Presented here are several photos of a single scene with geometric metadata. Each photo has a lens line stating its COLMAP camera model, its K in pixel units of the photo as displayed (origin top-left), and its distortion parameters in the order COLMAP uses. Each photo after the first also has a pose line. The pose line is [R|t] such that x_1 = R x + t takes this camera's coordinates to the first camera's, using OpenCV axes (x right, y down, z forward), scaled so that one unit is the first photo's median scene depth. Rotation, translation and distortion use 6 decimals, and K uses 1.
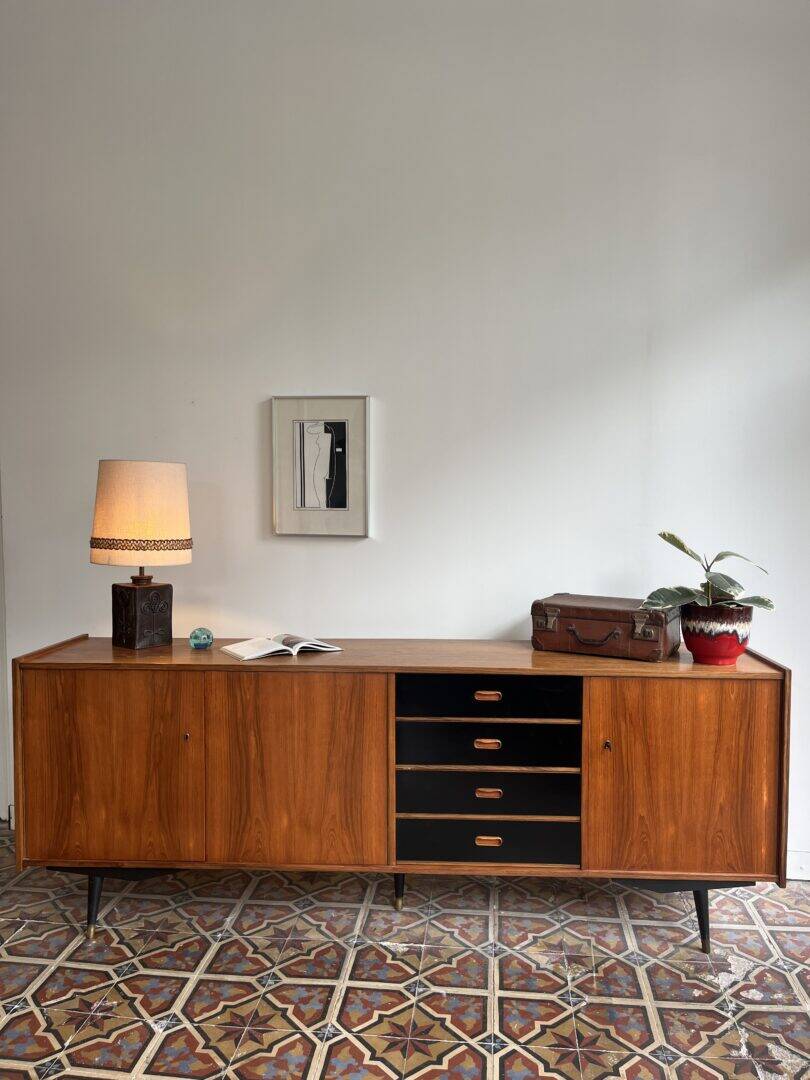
lens RADIAL K [[814.6, 0, 410.1], [0, 814.6, 539.7], [0, 0, 1]] dist [0.073203, -0.112650]
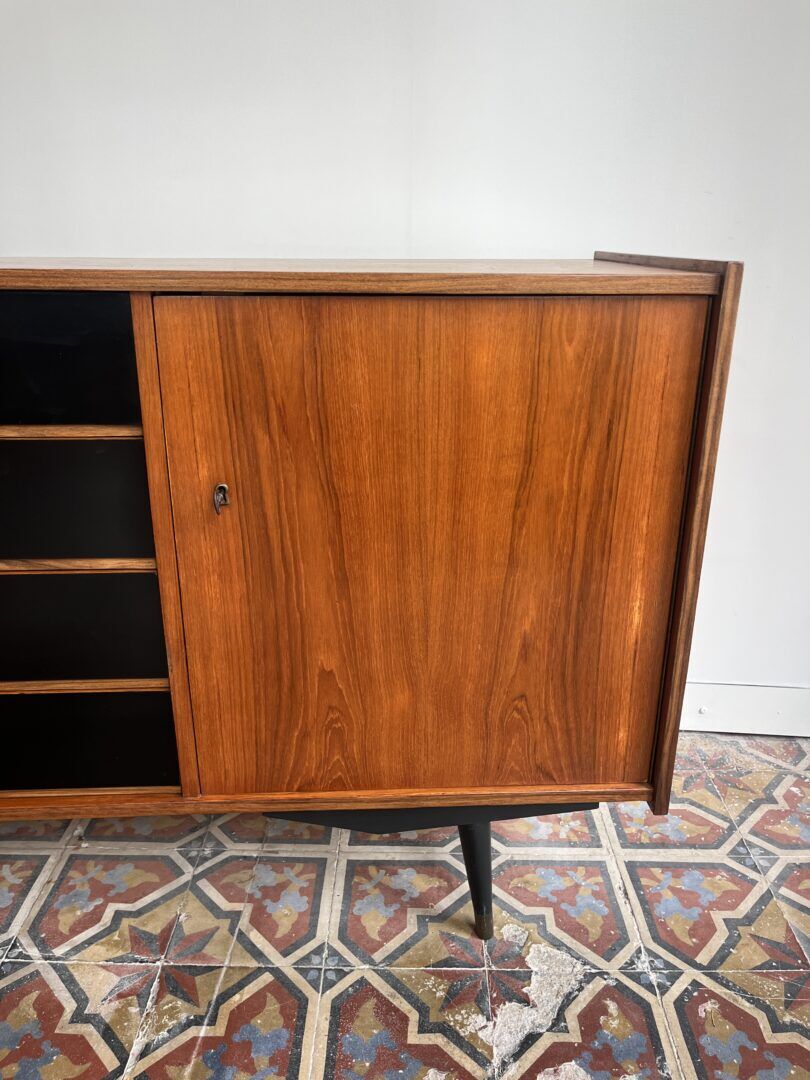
lens RADIAL K [[814.6, 0, 403.8], [0, 814.6, 537.2], [0, 0, 1]] dist [0.073203, -0.112650]
pose [[0.995850, -0.026488, 0.087074, 0.282468], [0.000524, 0.958368, 0.285536, 0.162815], [-0.091013, -0.284305, 0.954404, 0.637073]]
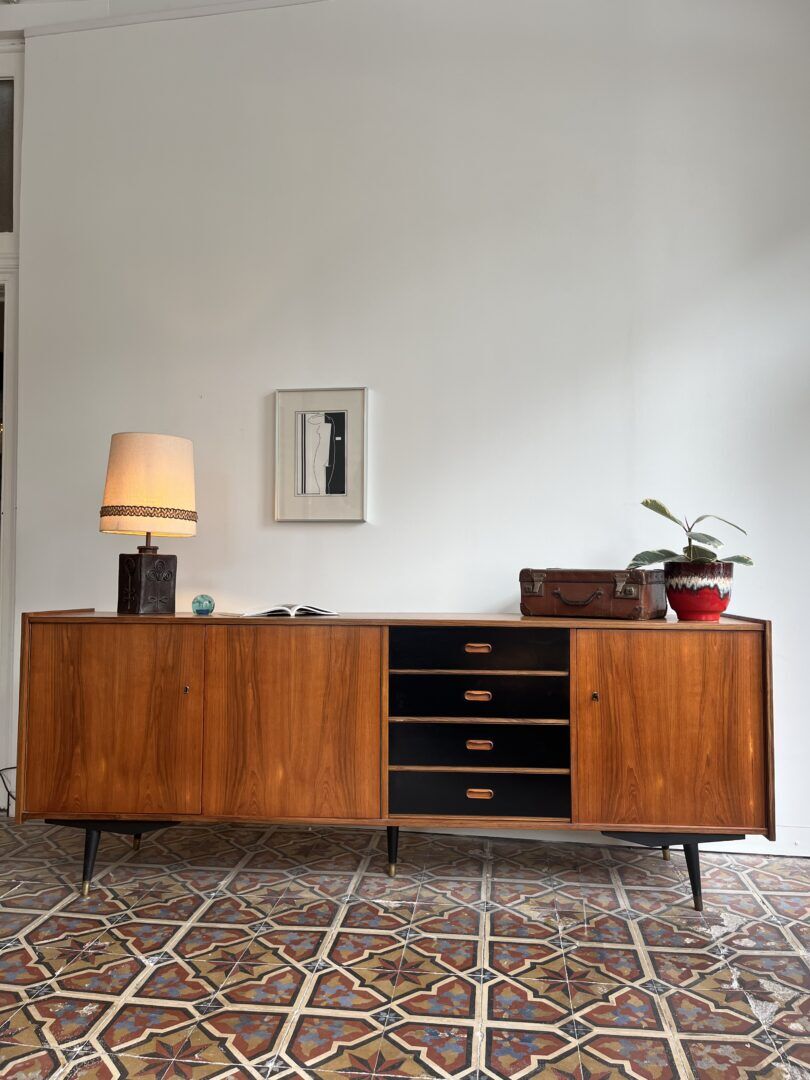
lens RADIAL K [[814.6, 0, 405.7], [0, 814.6, 539.2], [0, 0, 1]] dist [0.073203, -0.112650]
pose [[0.999936, 0.002254, -0.011124, 0.014522], [-0.003341, 0.995118, -0.098632, 0.153566], [0.010847, 0.098663, 0.995062, -0.041713]]
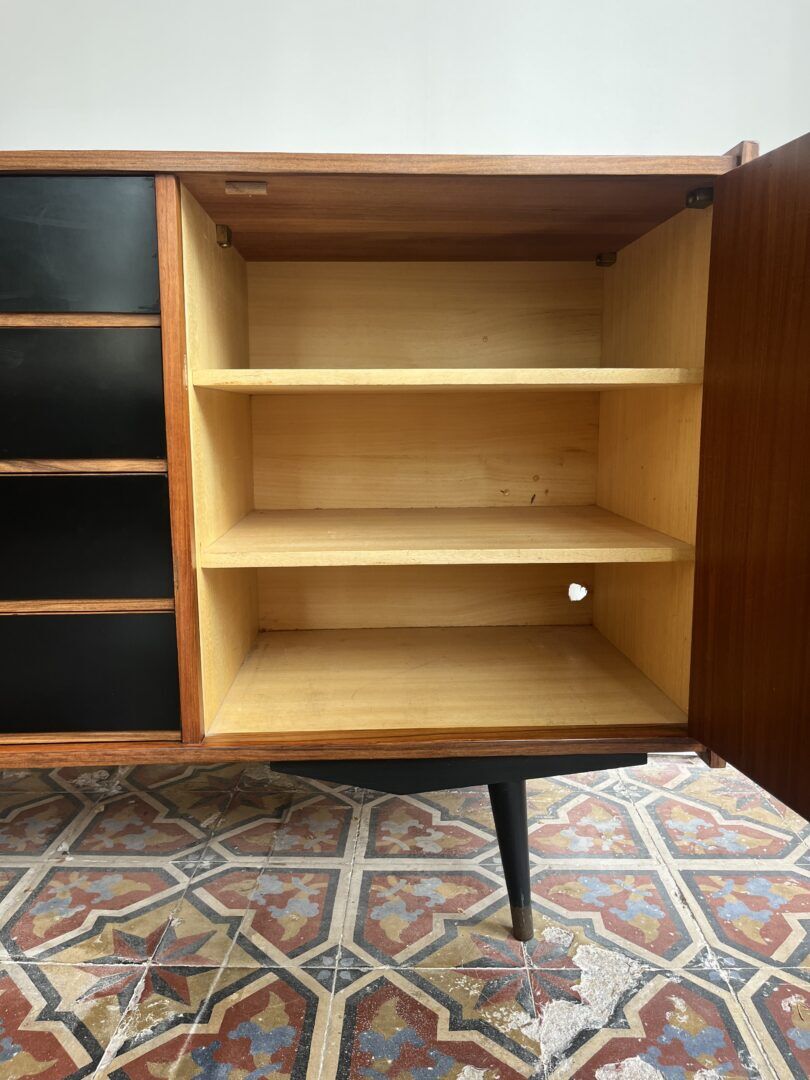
lens RADIAL K [[814.6, 0, 405.1], [0, 814.6, 534.3], [0, 0, 1]] dist [0.073203, -0.112650]
pose [[0.996637, -0.017751, 0.079994, 0.276691], [0.010931, 0.996330, 0.084900, 0.277711], [-0.081208, -0.083740, 0.993173, 0.635524]]
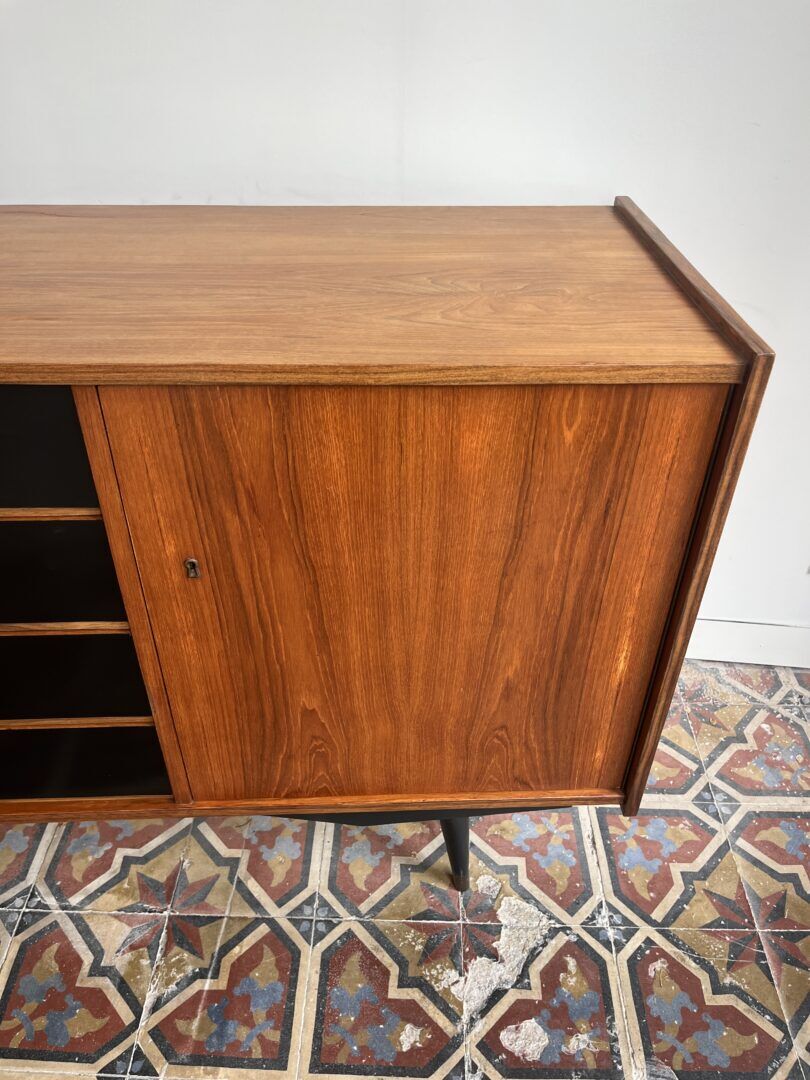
lens RADIAL K [[814.6, 0, 403.9], [0, 814.6, 531.5], [0, 0, 1]] dist [0.073203, -0.112650]
pose [[0.996520, -0.038704, 0.073820, 0.297464], [-0.007876, 0.837963, 0.545670, 0.051447], [-0.082979, -0.544352, 0.834743, 0.707845]]
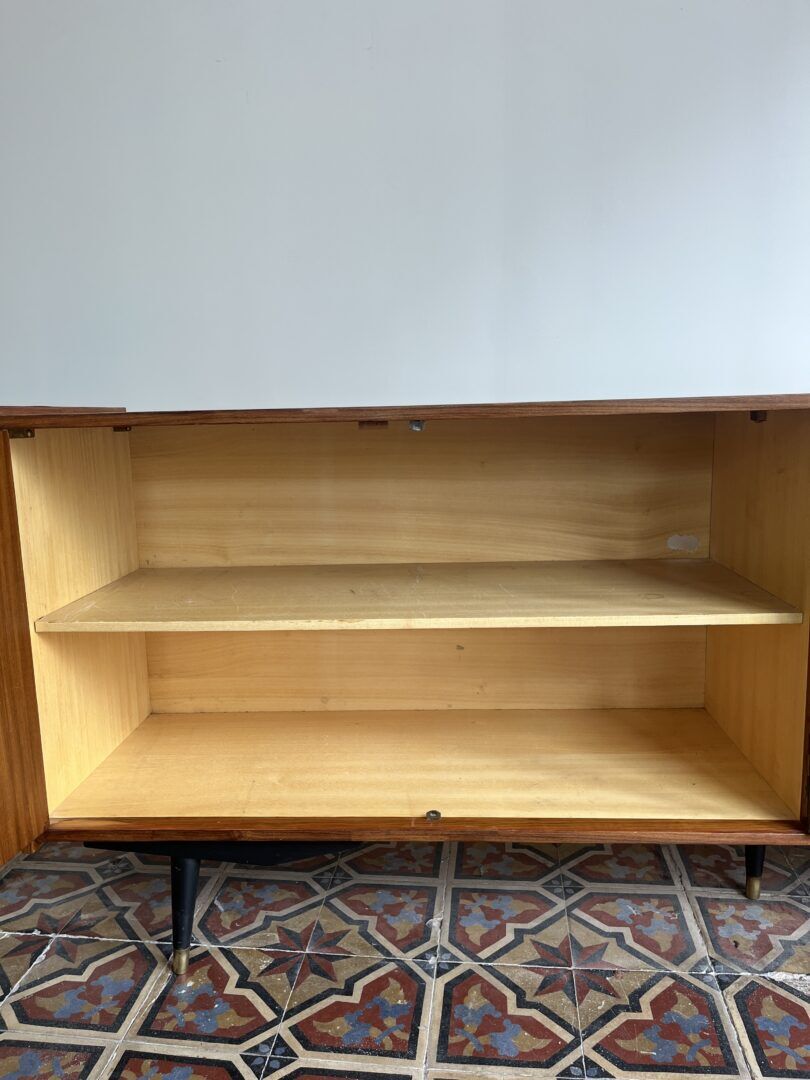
lens RADIAL K [[814.6, 0, 400.5], [0, 814.6, 544.4], [0, 0, 1]] dist [0.073203, -0.112650]
pose [[0.999391, -0.027247, -0.021807, -0.243164], [0.029567, 0.993001, 0.114341, 0.175079], [0.018539, -0.114916, 0.993202, 0.549479]]
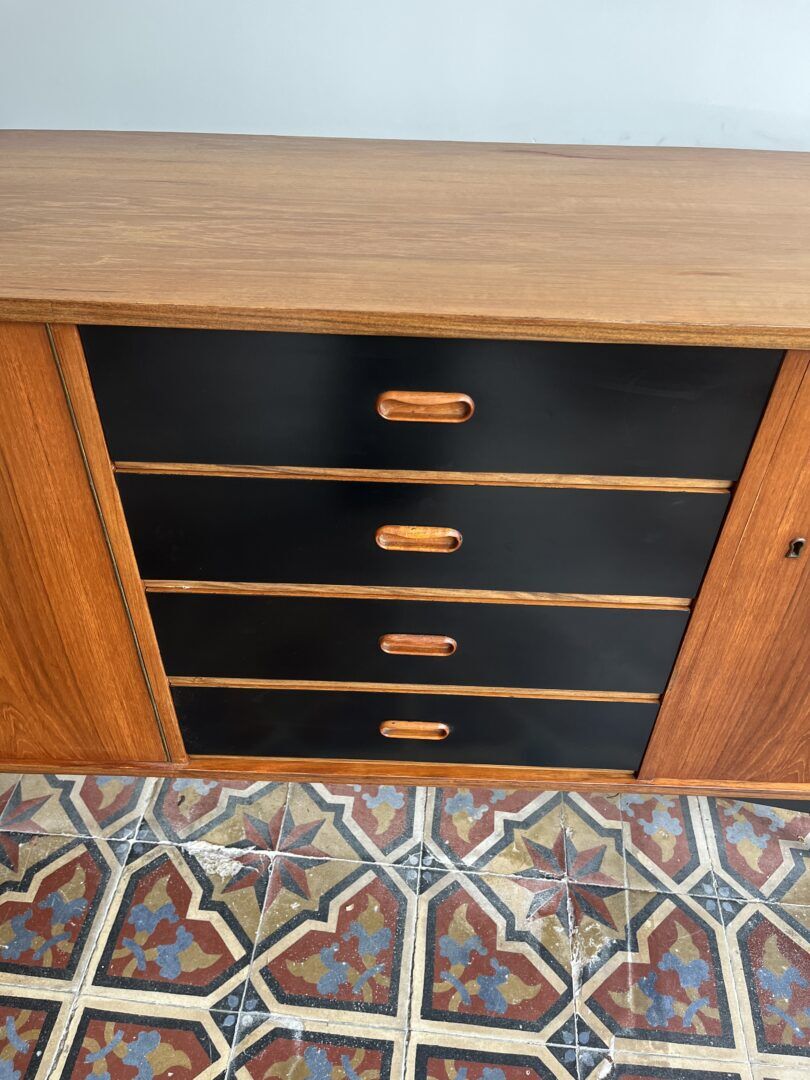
lens RADIAL K [[814.6, 0, 401.5], [0, 814.6, 535.7], [0, 0, 1]] dist [0.073203, -0.112650]
pose [[0.999796, 0.004562, 0.019658, 0.080989], [-0.015435, 0.800361, 0.599319, 0.057706], [-0.013000, -0.599500, 0.800269, 0.739494]]
